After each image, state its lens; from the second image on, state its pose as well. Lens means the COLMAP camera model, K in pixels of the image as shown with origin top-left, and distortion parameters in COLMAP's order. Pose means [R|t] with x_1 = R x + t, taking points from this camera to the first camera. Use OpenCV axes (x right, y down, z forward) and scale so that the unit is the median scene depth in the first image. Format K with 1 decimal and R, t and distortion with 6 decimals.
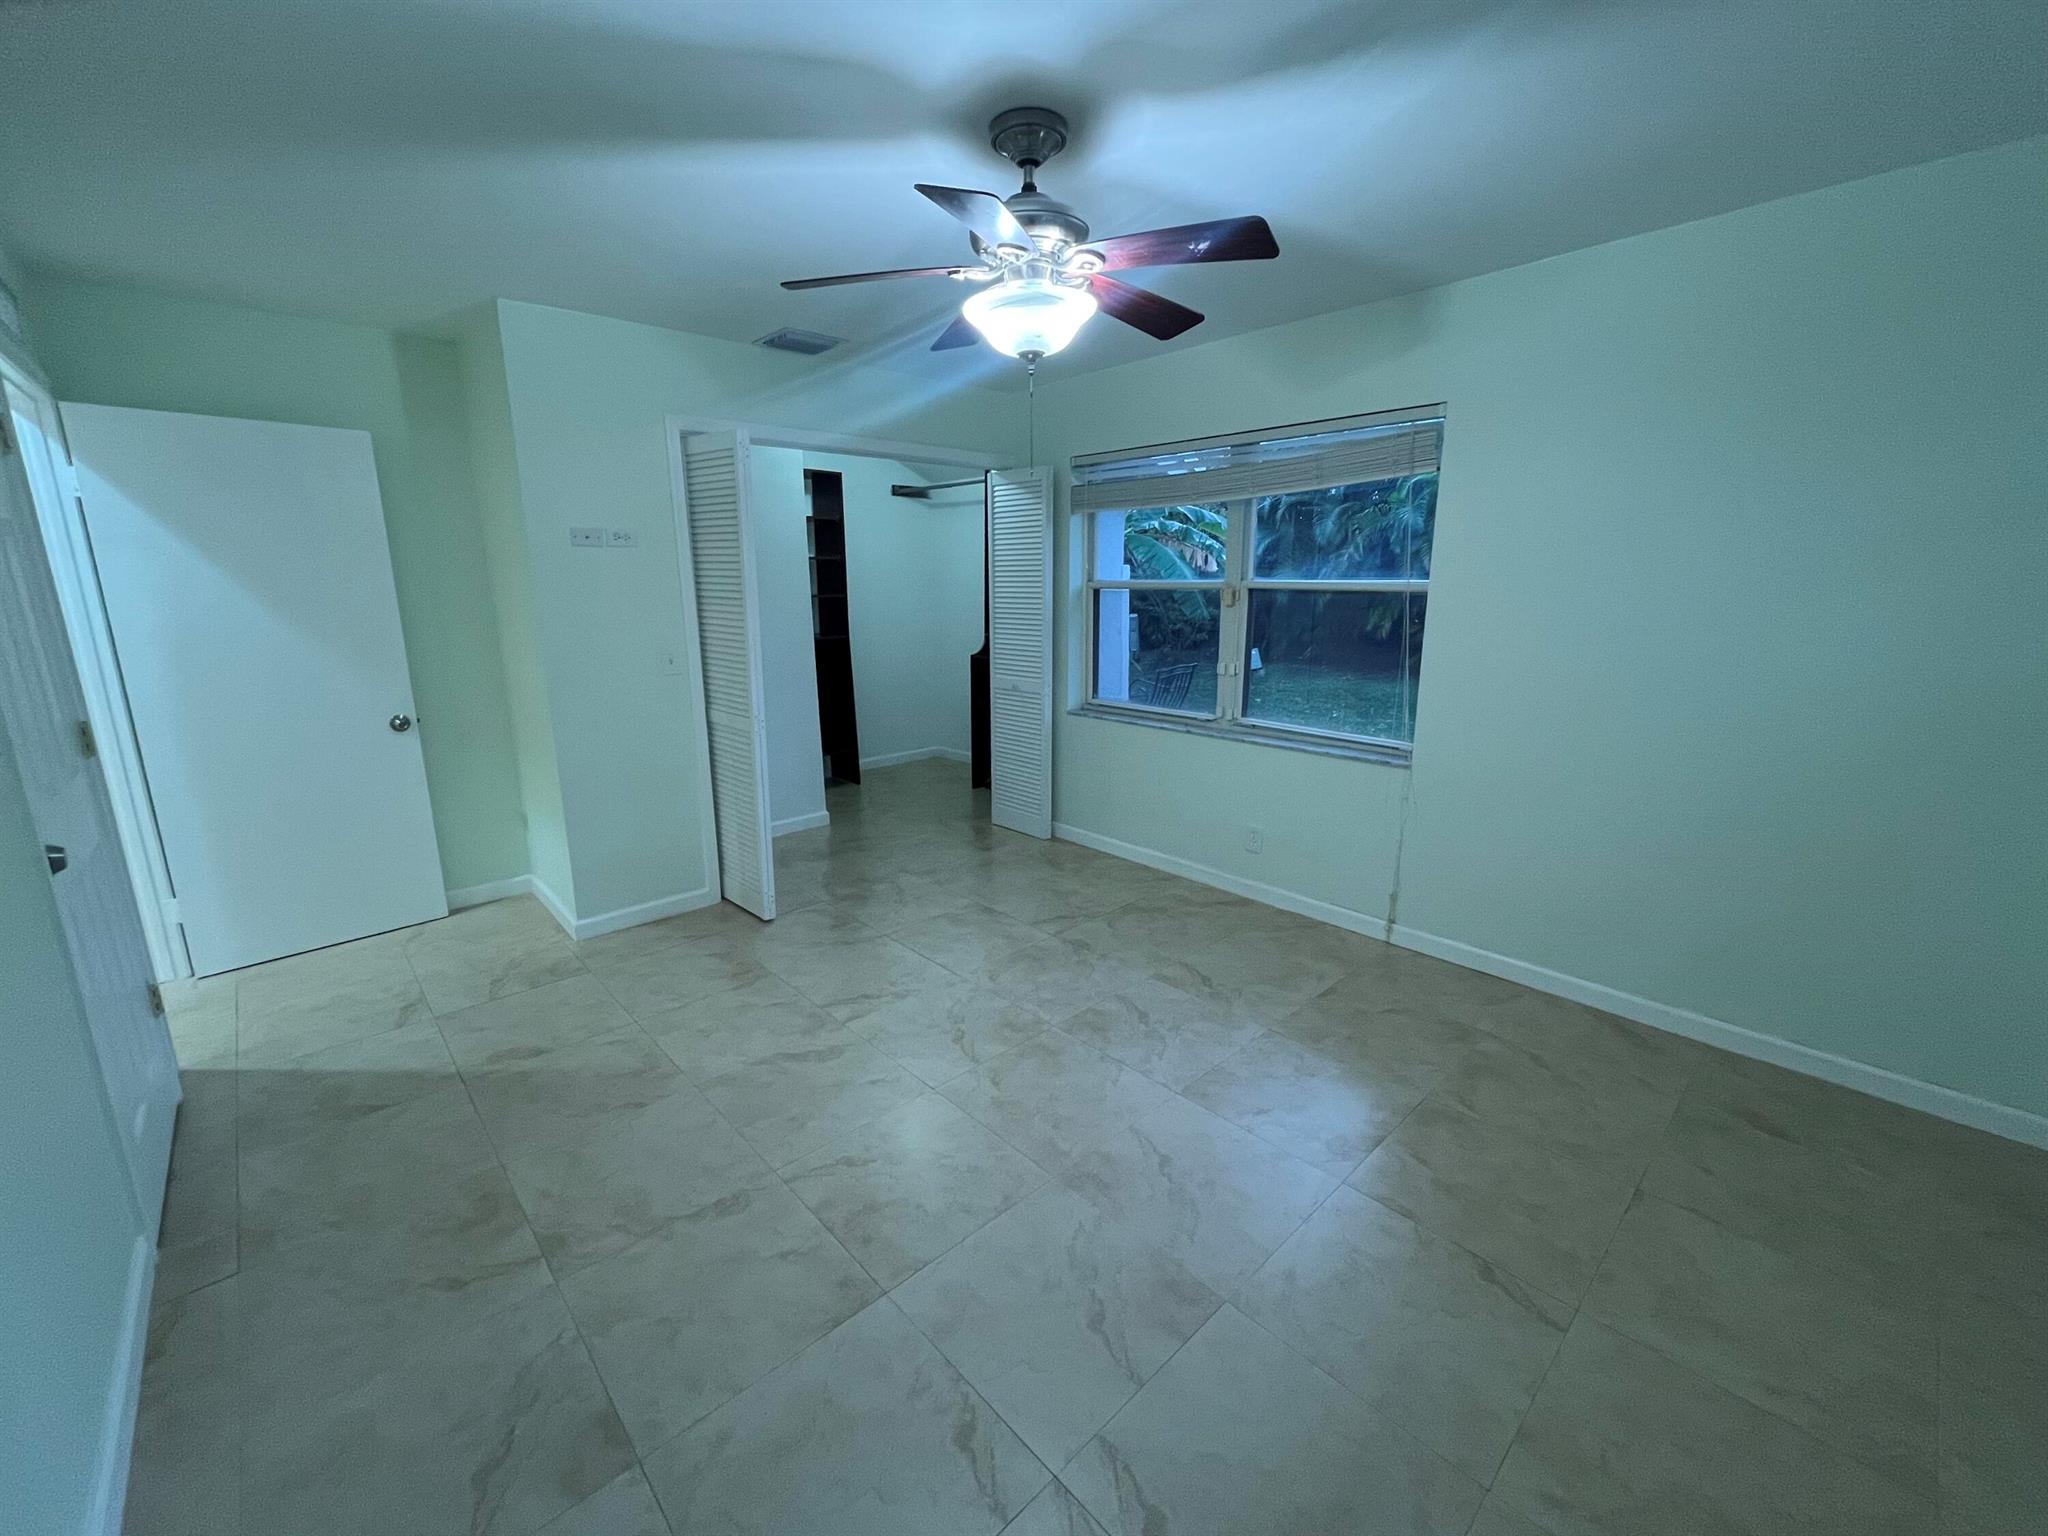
lens RADIAL K [[836.0, 0, 1020.1], [0, 836.0, 765.2], [0, 0, 1]] dist [0.000486, -0.000813]
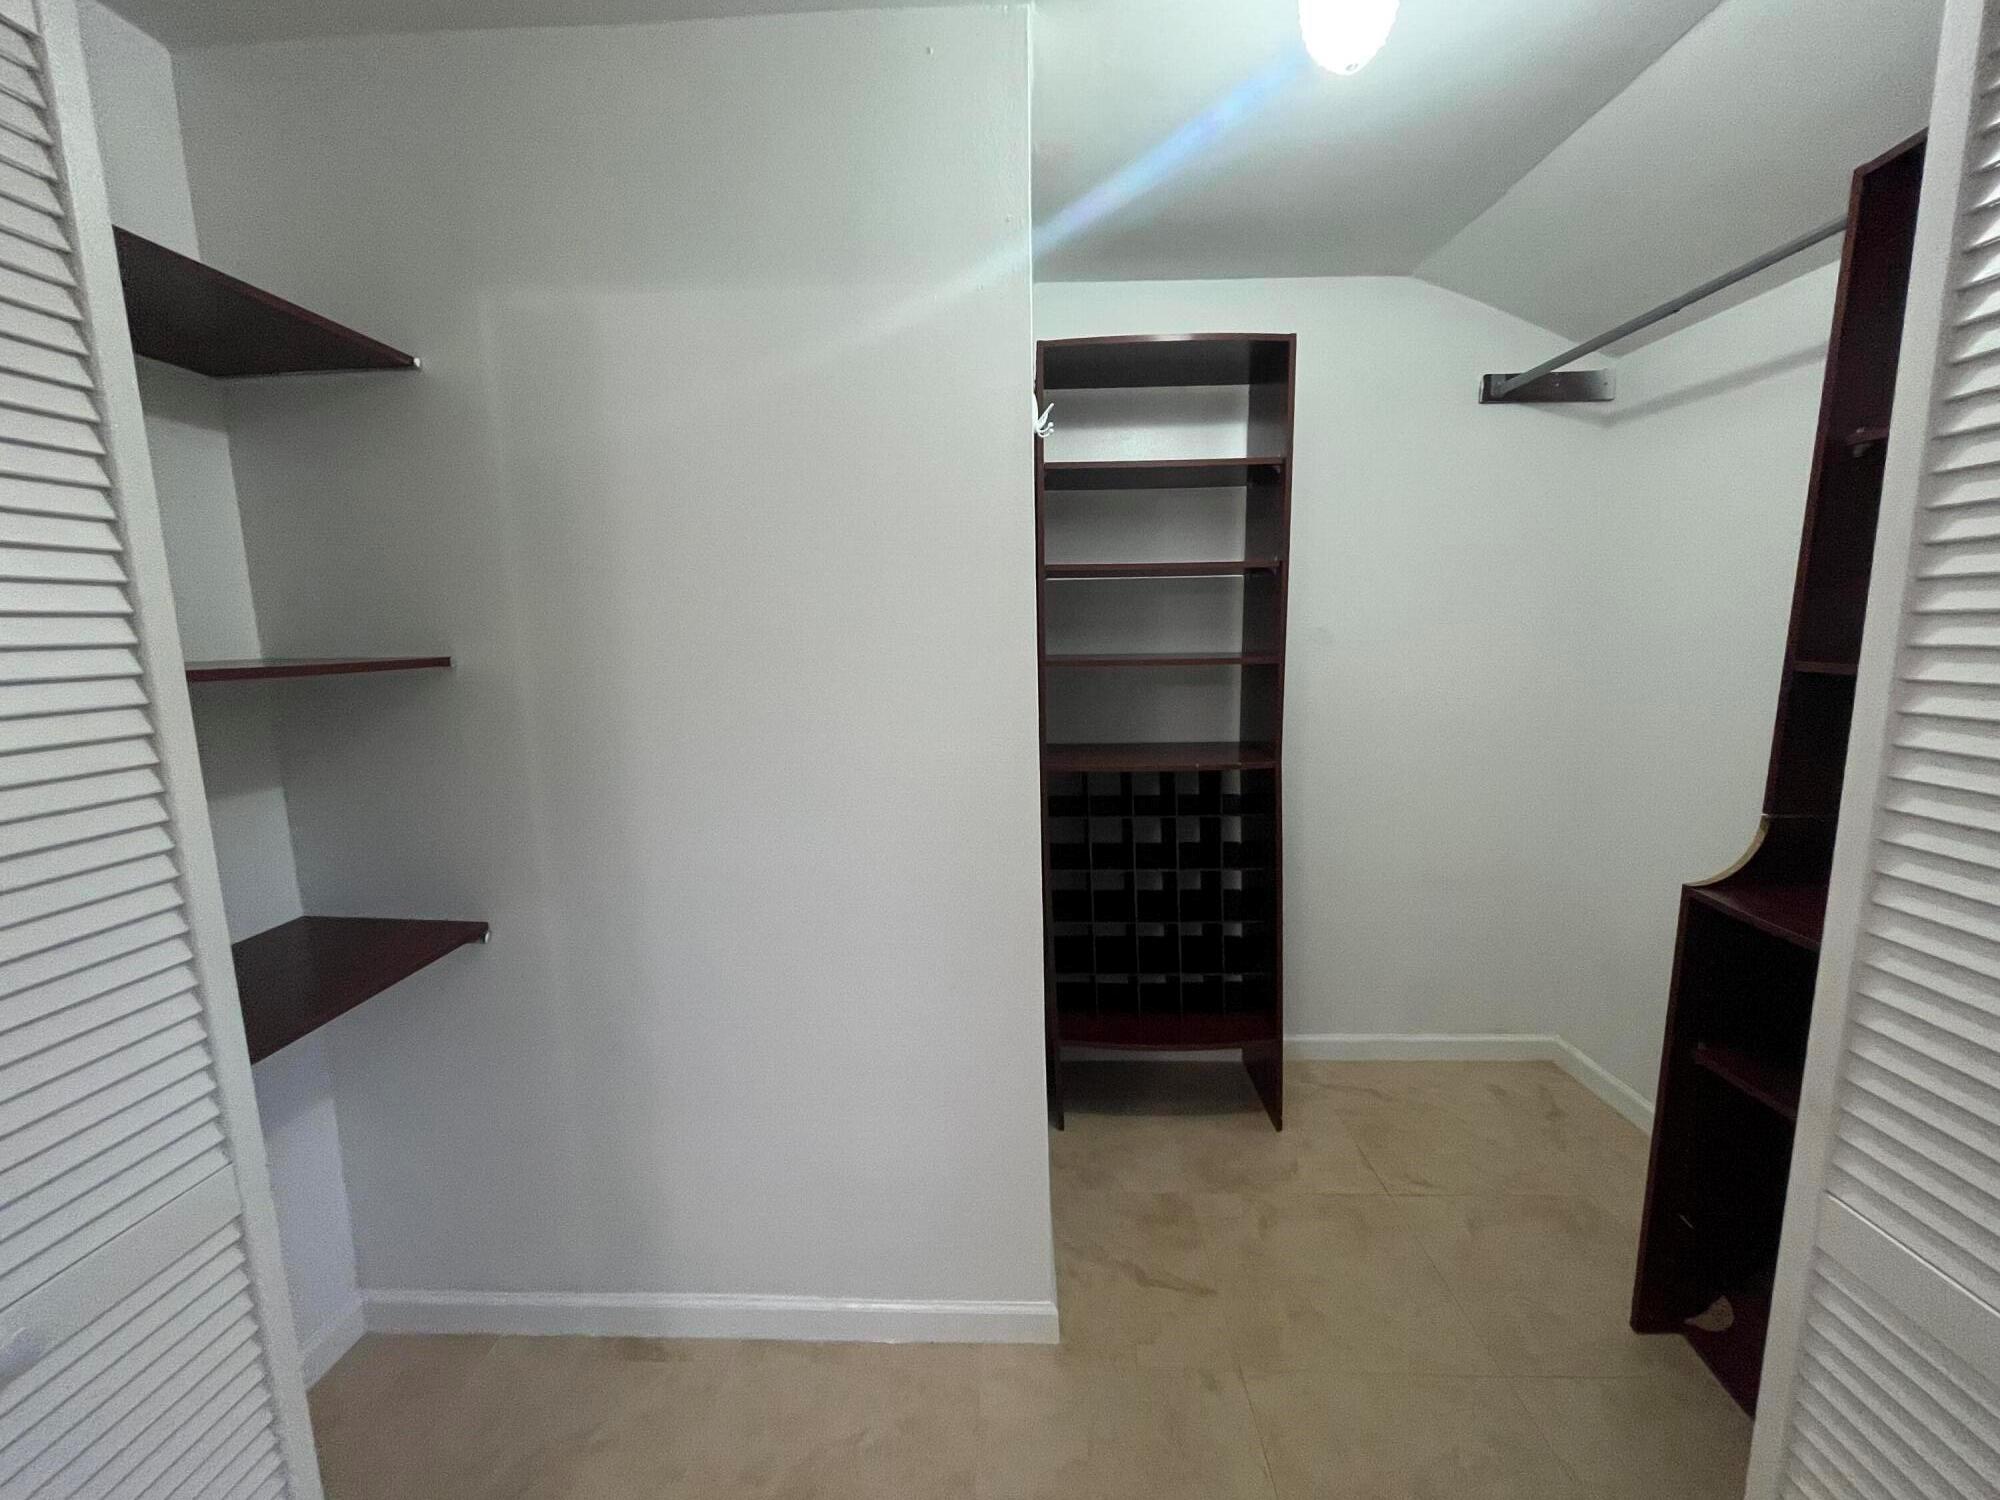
lens RADIAL K [[816.4, 0, 990.8], [0, 816.4, 753.0], [0, 0, 1]] dist [0.000486, -0.000813]
pose [[0.706700, 0.102202, -0.700093, -0.069786], [-0.147403, 0.989067, -0.004406, -0.265046], [0.691988, 0.106310, 0.714038, 1.220116]]
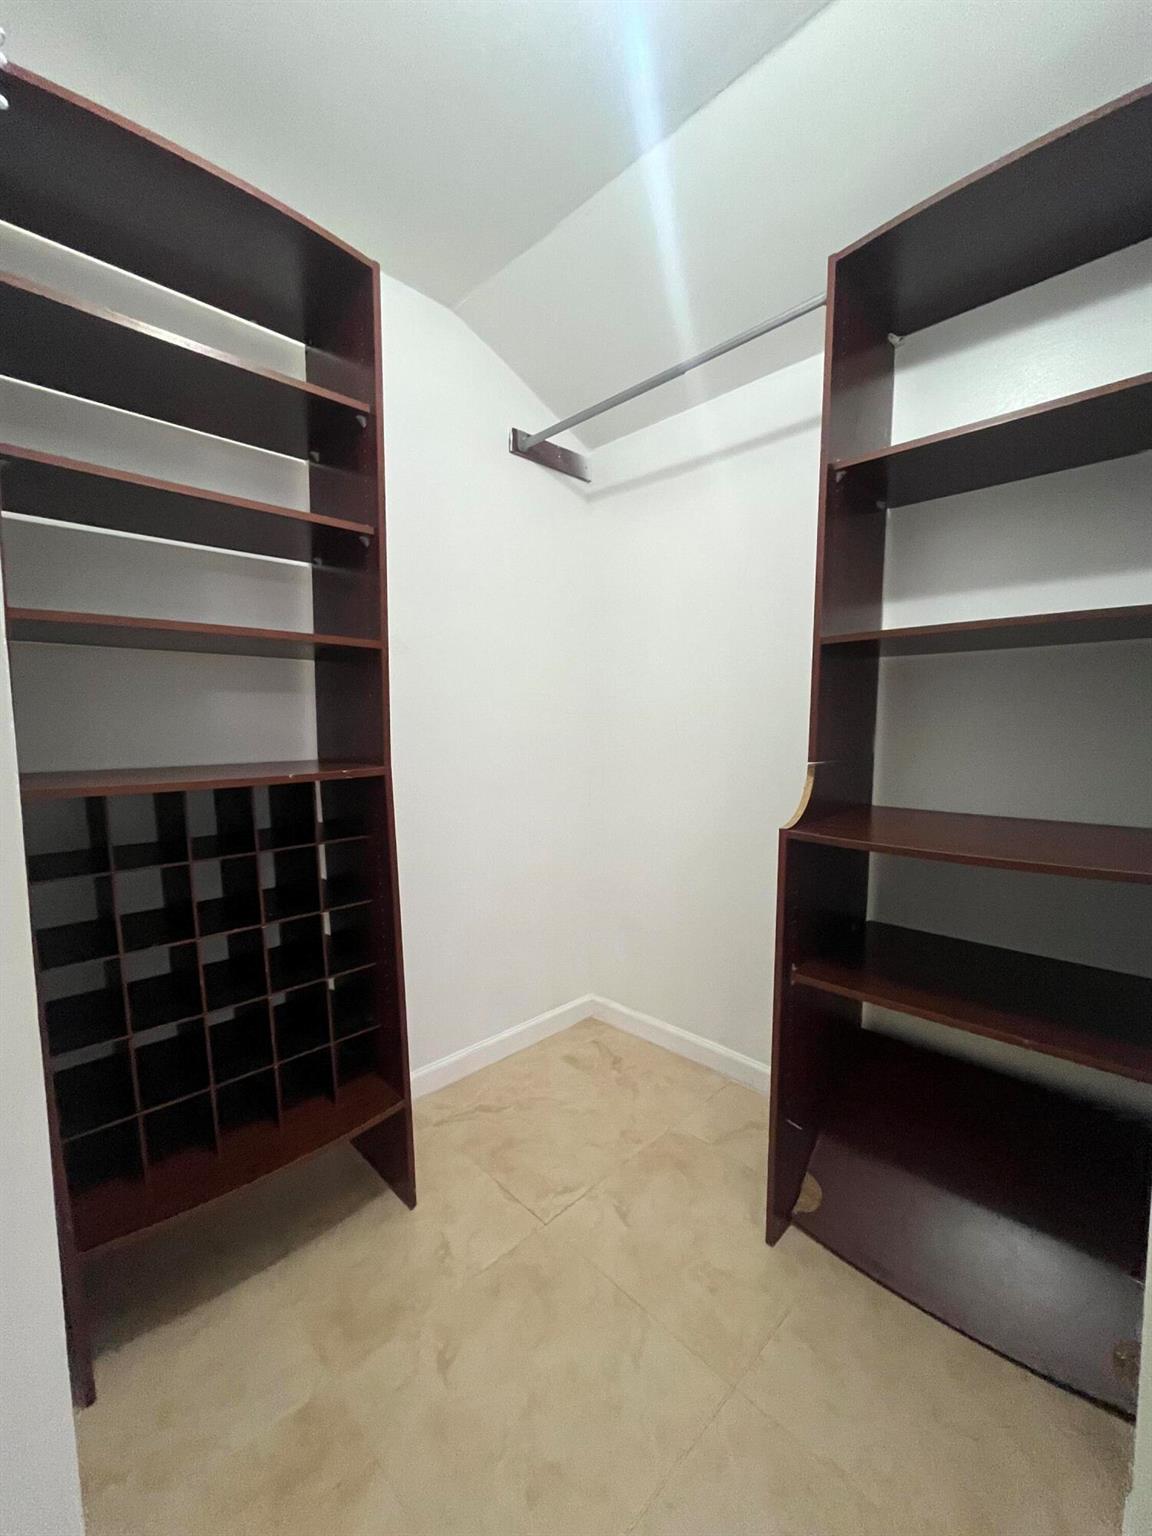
lens RADIAL K [[627.0, 0, 579.7], [0, 627.0, 766.3], [0, 0, 1]] dist [0.000486, -0.000813]
pose [[0.999310, 0.001929, 0.037083, -0.266141], [0.003907, 0.987646, -0.156654, -0.225208], [-0.036927, 0.156691, 0.986957, 1.441292]]
